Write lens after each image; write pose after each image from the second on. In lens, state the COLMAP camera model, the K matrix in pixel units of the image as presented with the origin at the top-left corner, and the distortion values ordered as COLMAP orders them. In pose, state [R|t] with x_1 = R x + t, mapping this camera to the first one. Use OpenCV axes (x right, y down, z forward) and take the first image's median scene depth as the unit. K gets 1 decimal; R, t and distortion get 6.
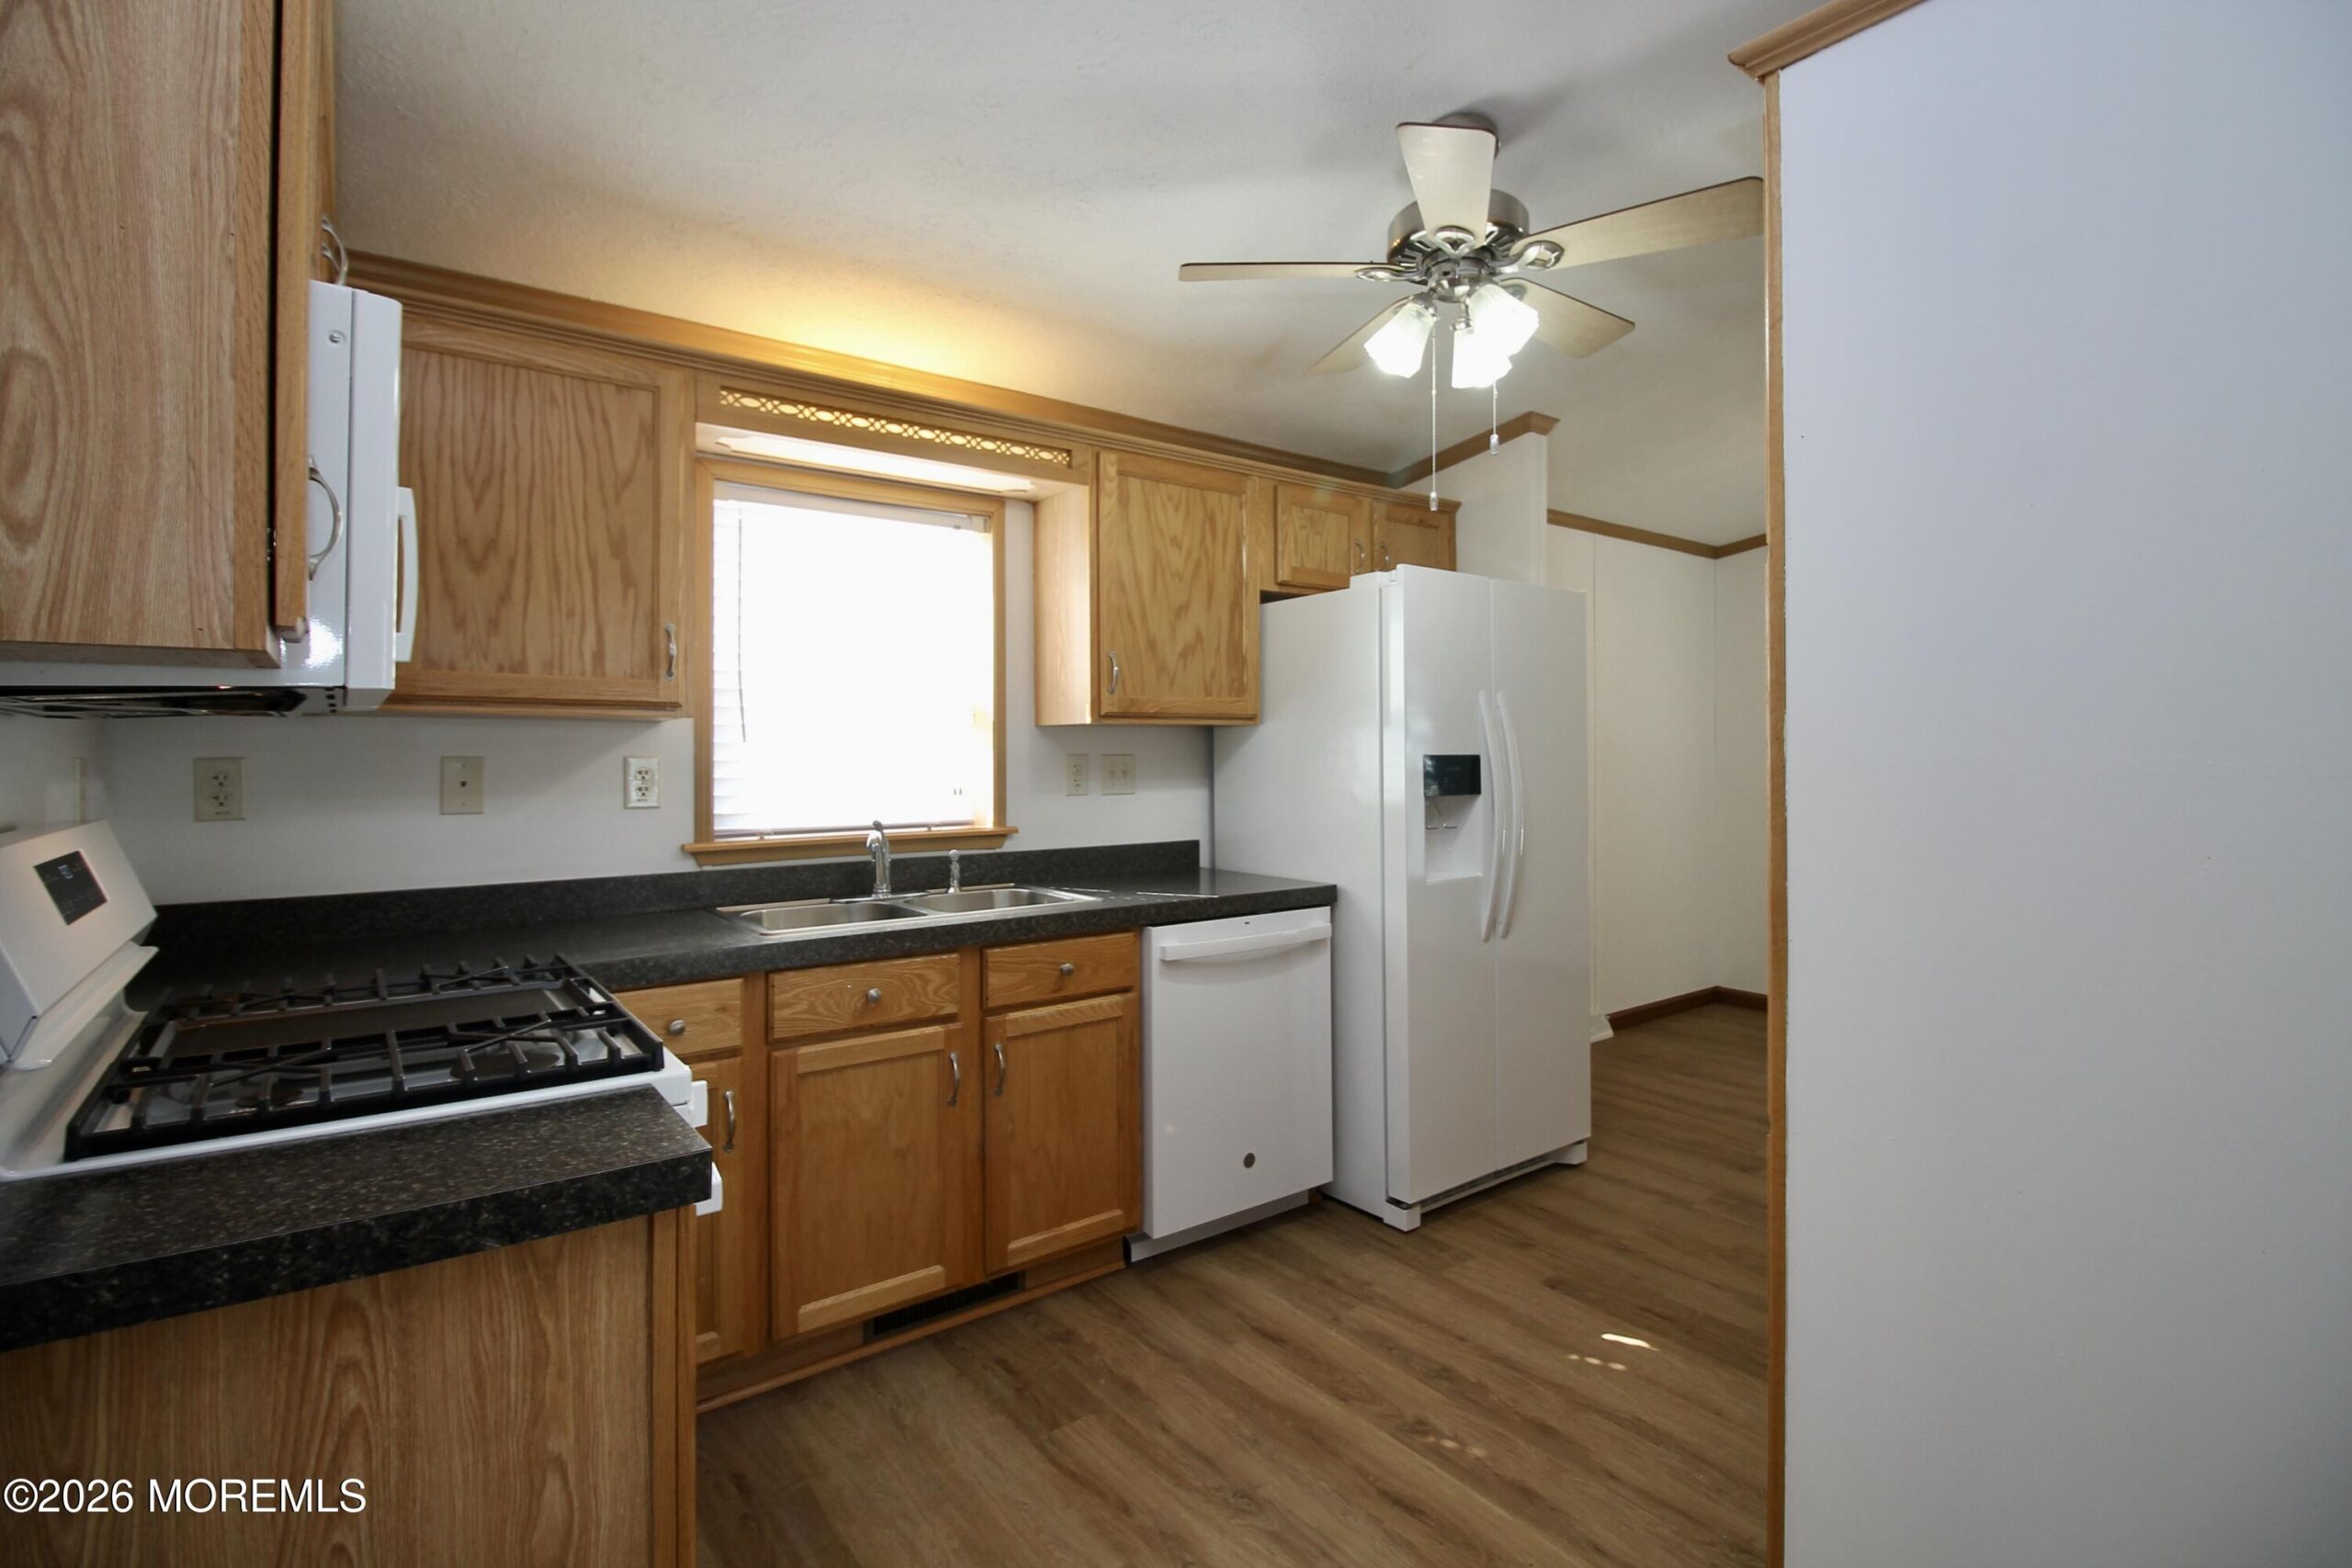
lens RADIAL K [[1102.9, 0, 1193.4], [0, 1102.9, 751.1], [0, 0, 1]] dist [-0.004912, -0.011704]
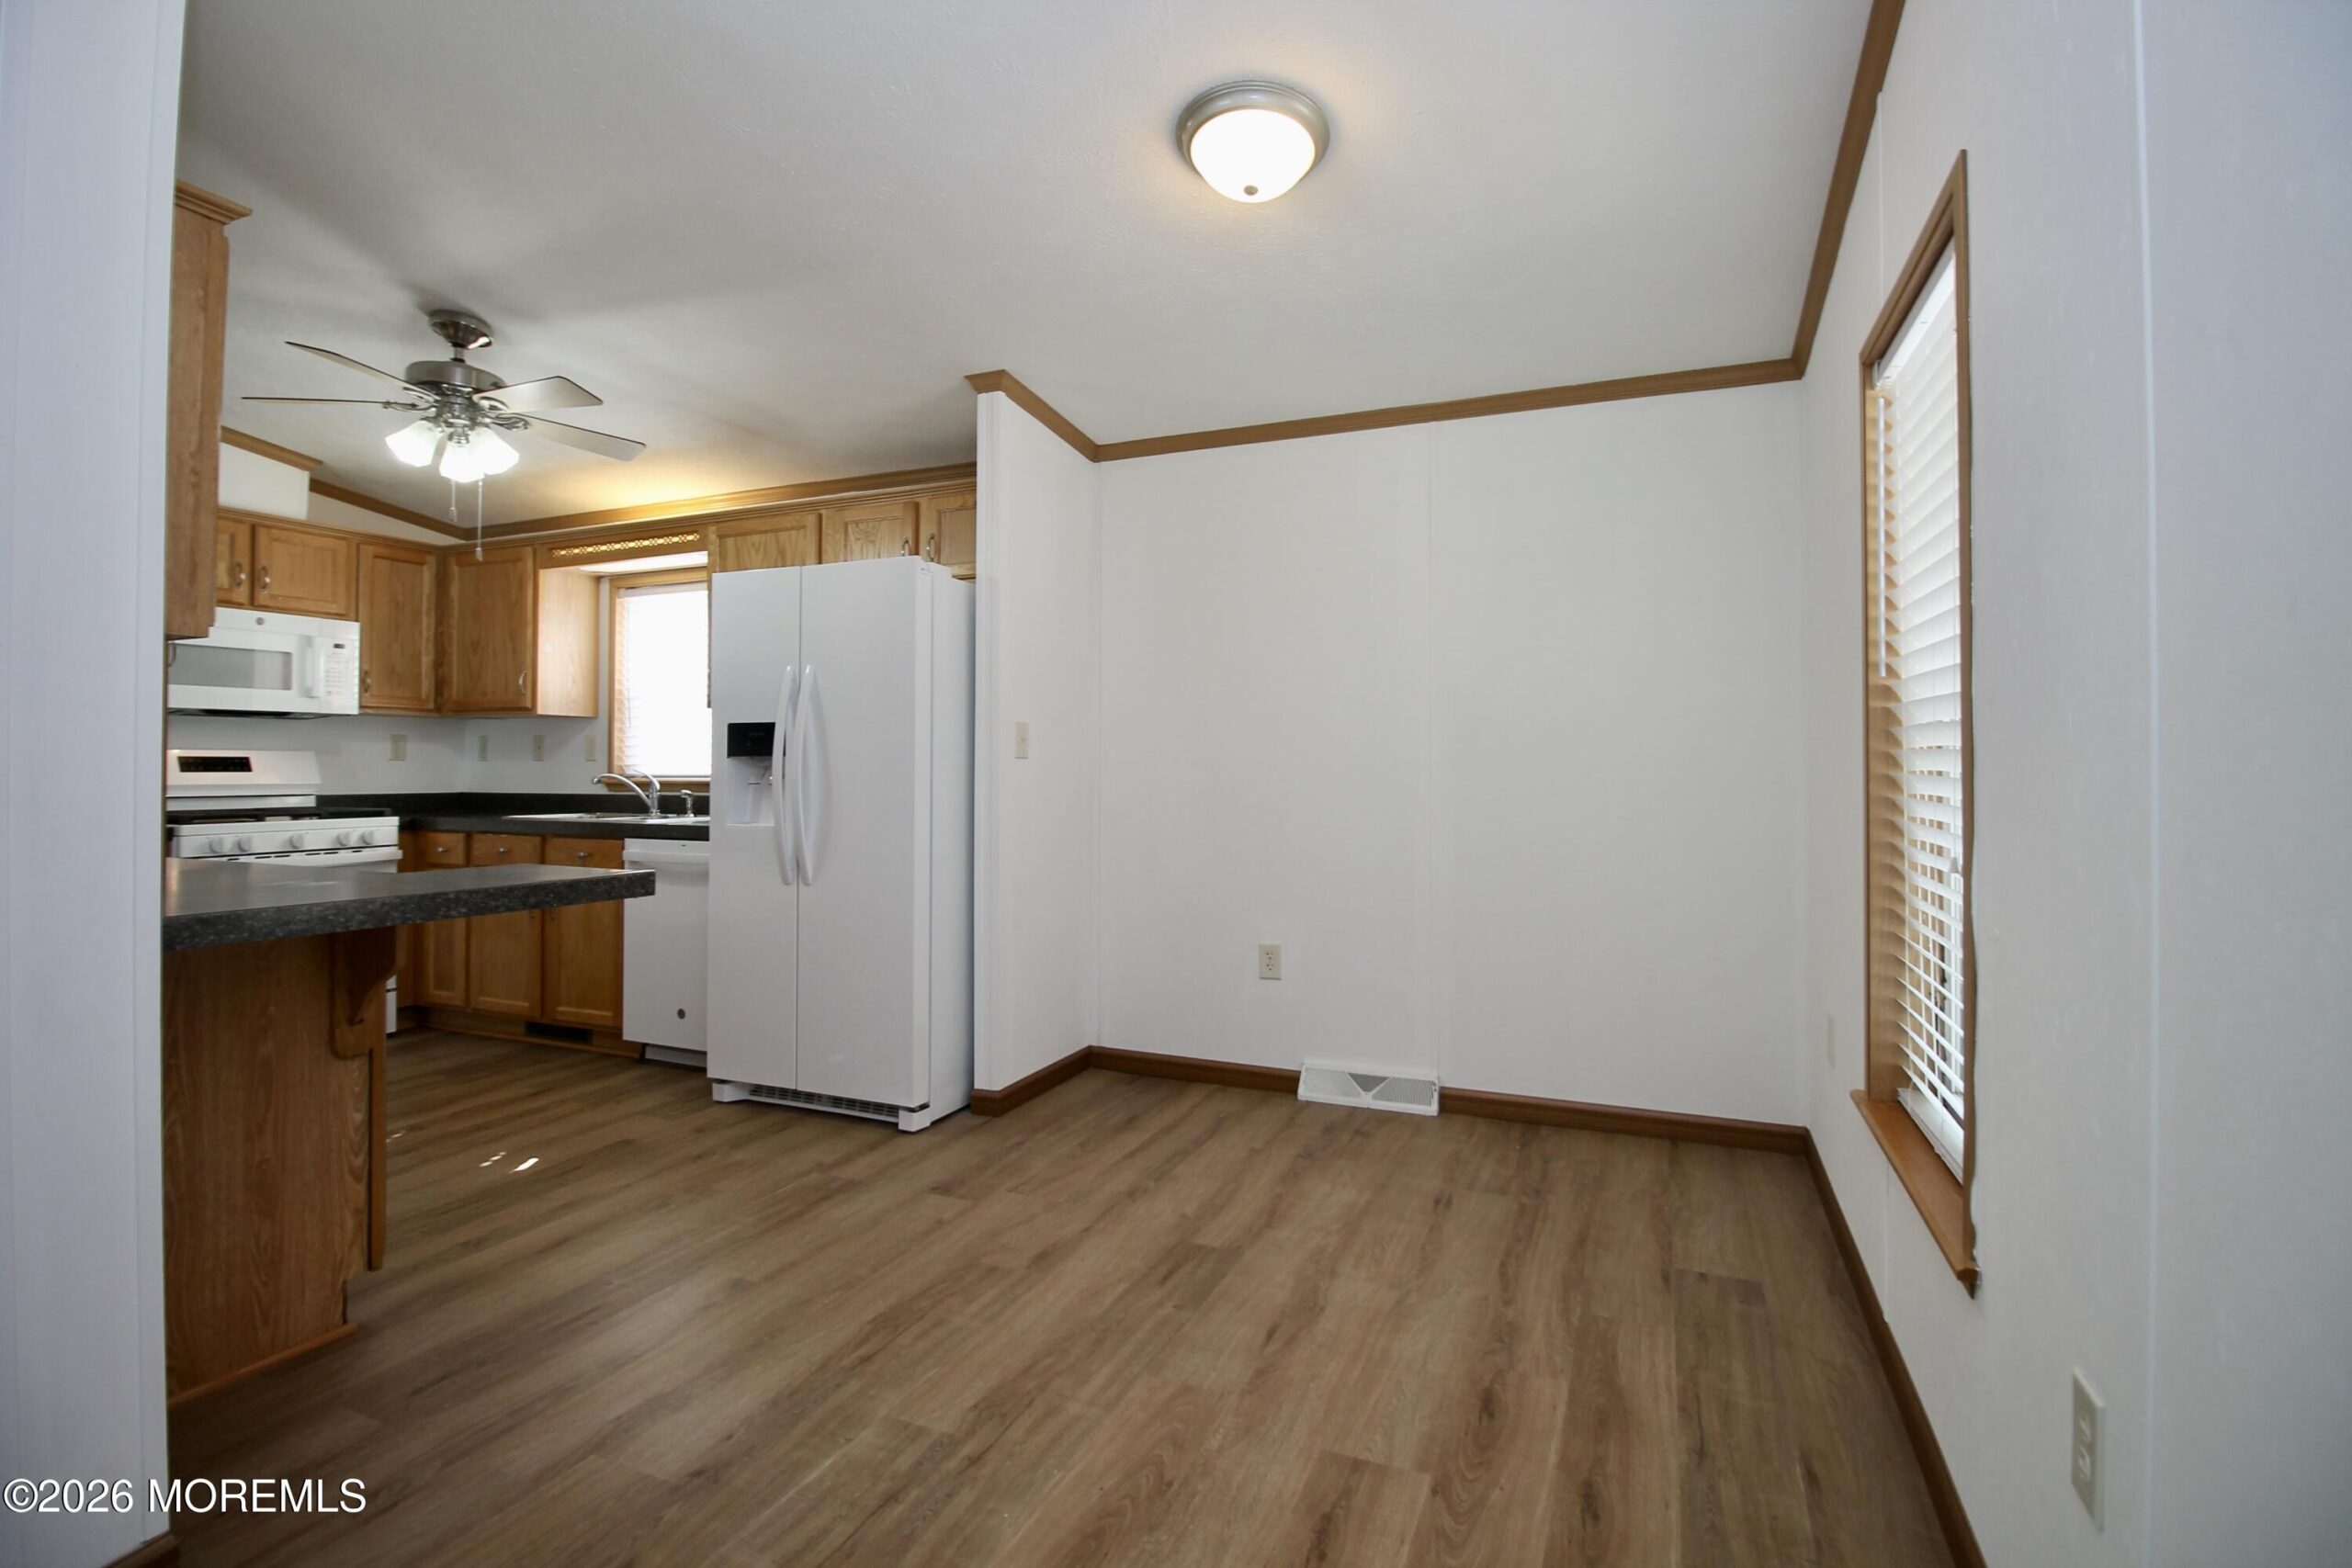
lens RADIAL K [[1102.9, 0, 1186.6], [0, 1102.9, 752.0], [0, 0, 1]] dist [-0.004912, -0.011704]
pose [[0.491567, -0.007749, -0.870805, 1.660809], [-0.000845, 0.999956, -0.009375, 0.051088], [0.870839, 0.005344, 0.491539, 0.902981]]
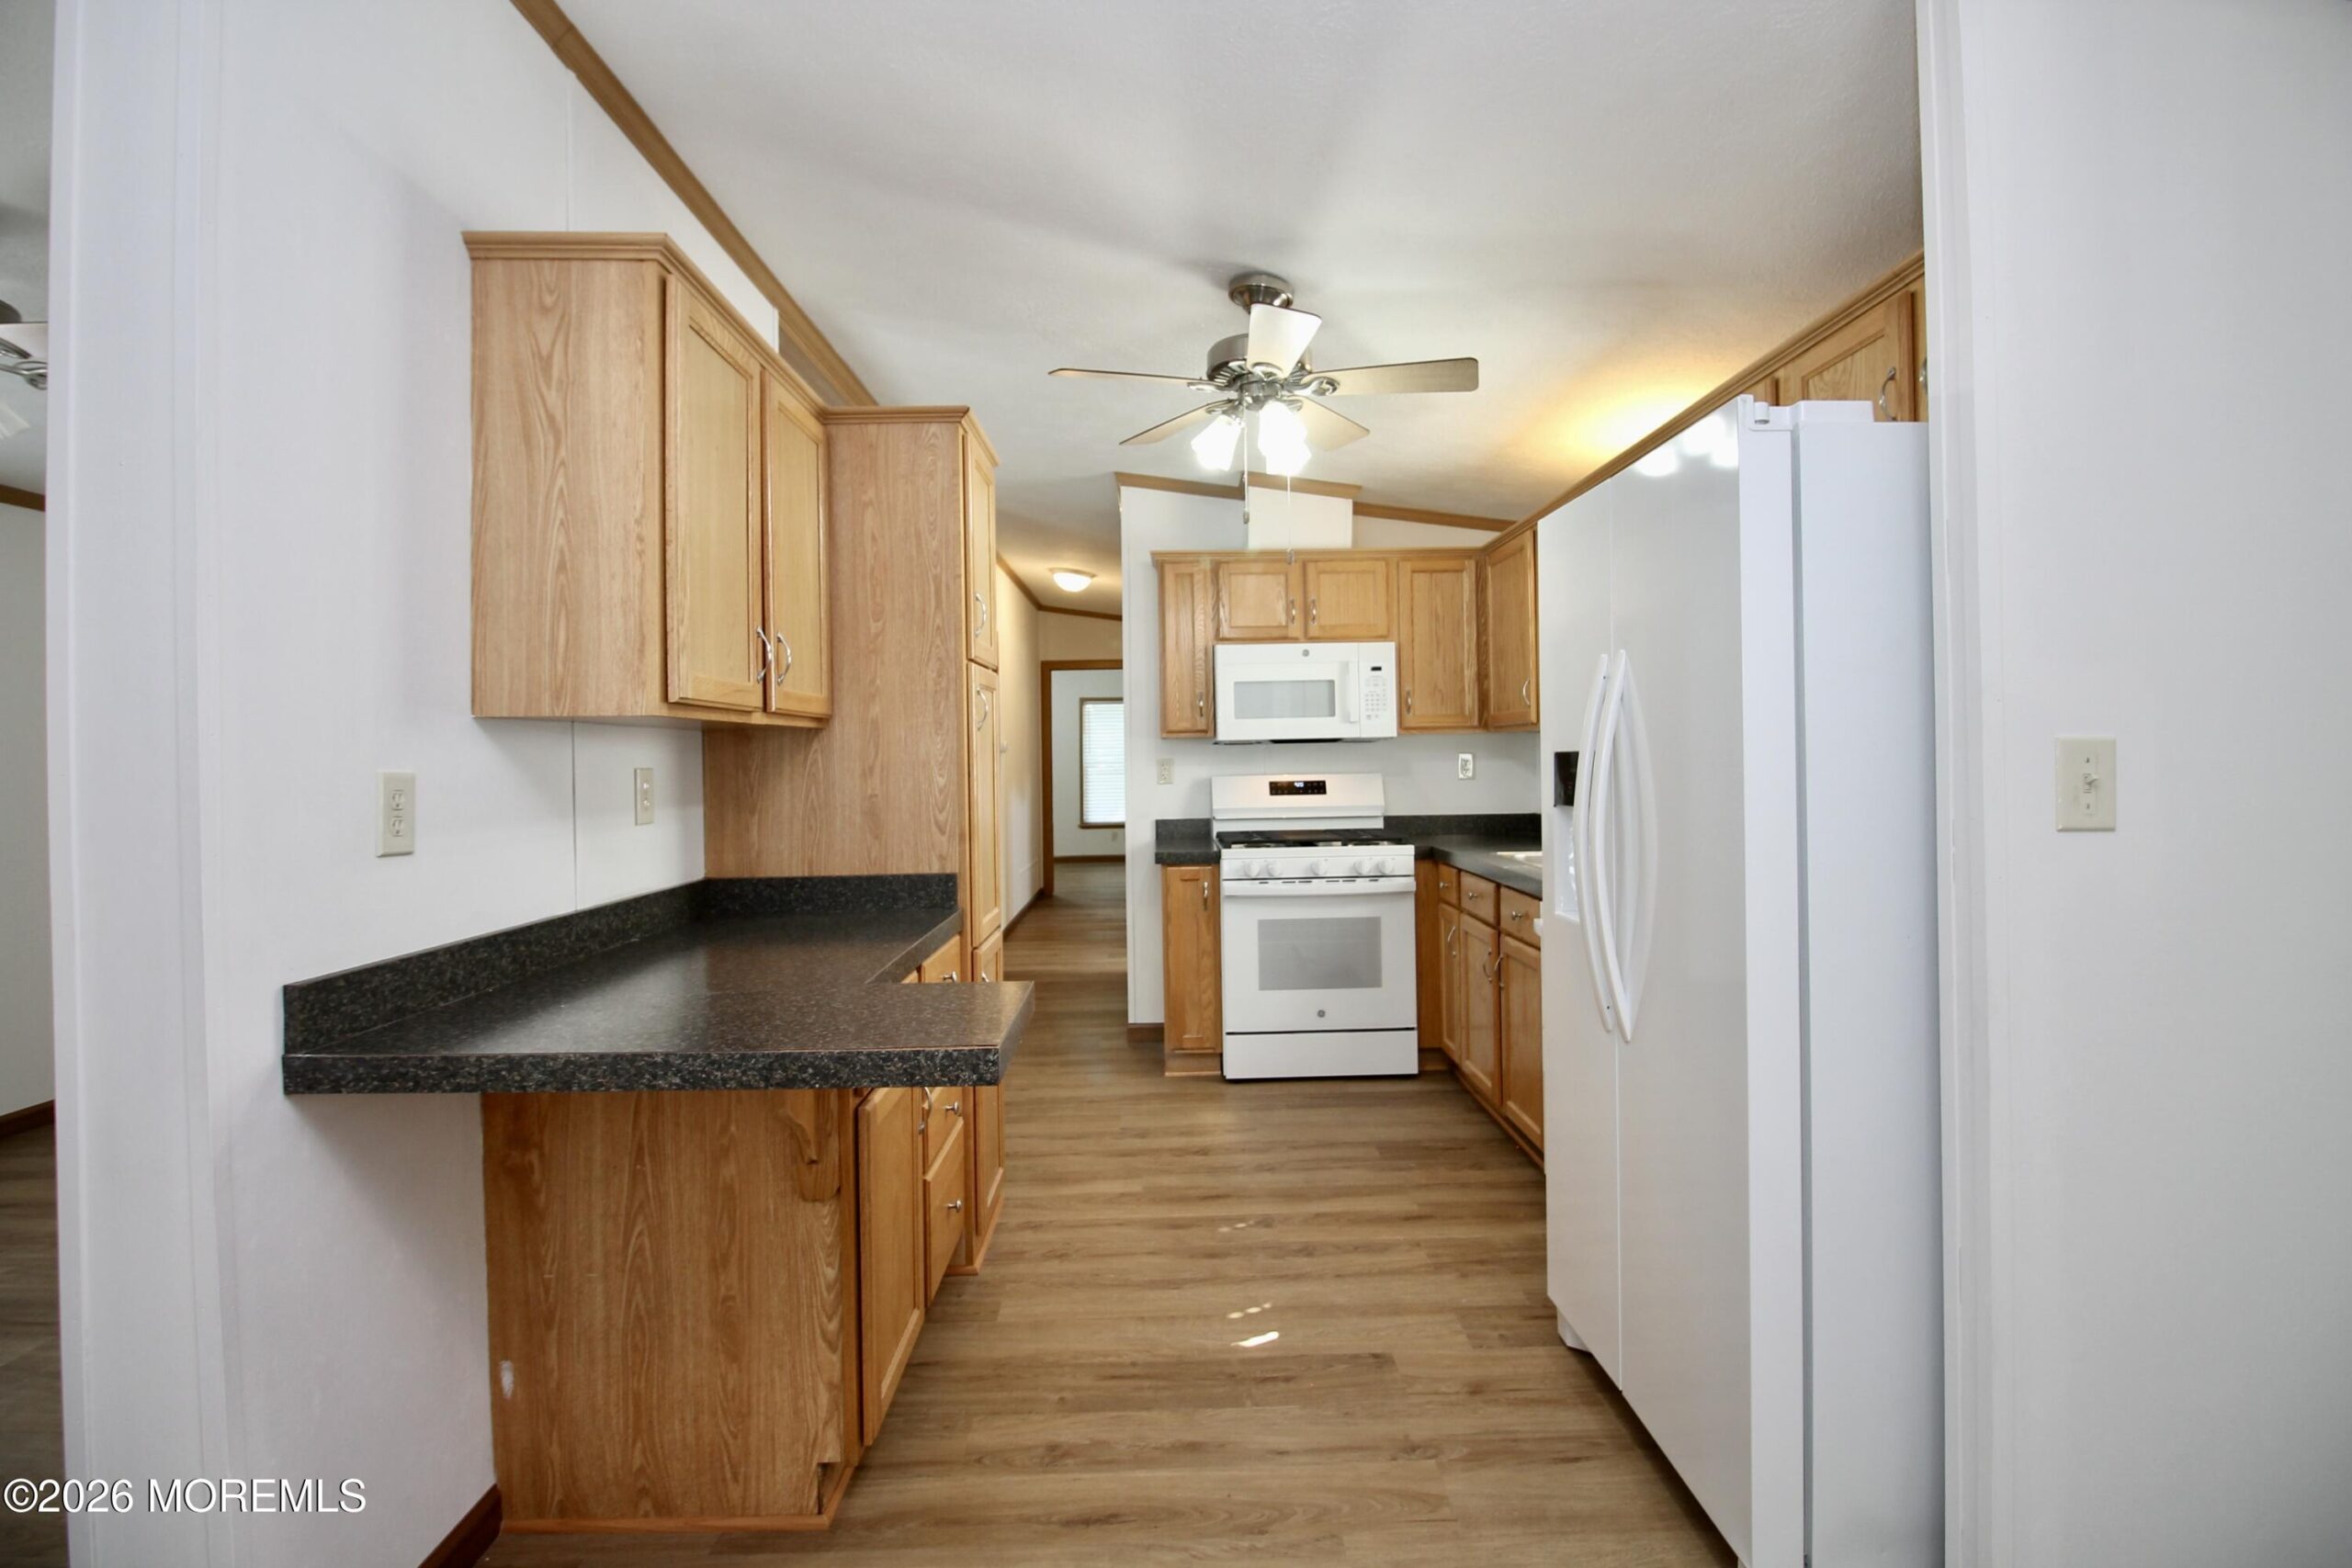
lens RADIAL K [[1102.9, 0, 1189.8], [0, 1102.9, 752.6], [0, 0, 1]] dist [-0.004912, -0.011704]
pose [[-0.583468, 0.008636, -0.812090, 1.081700], [0.021131, 0.999766, -0.004550, 0.002881], [0.811861, -0.019815, -0.583514, 1.339786]]
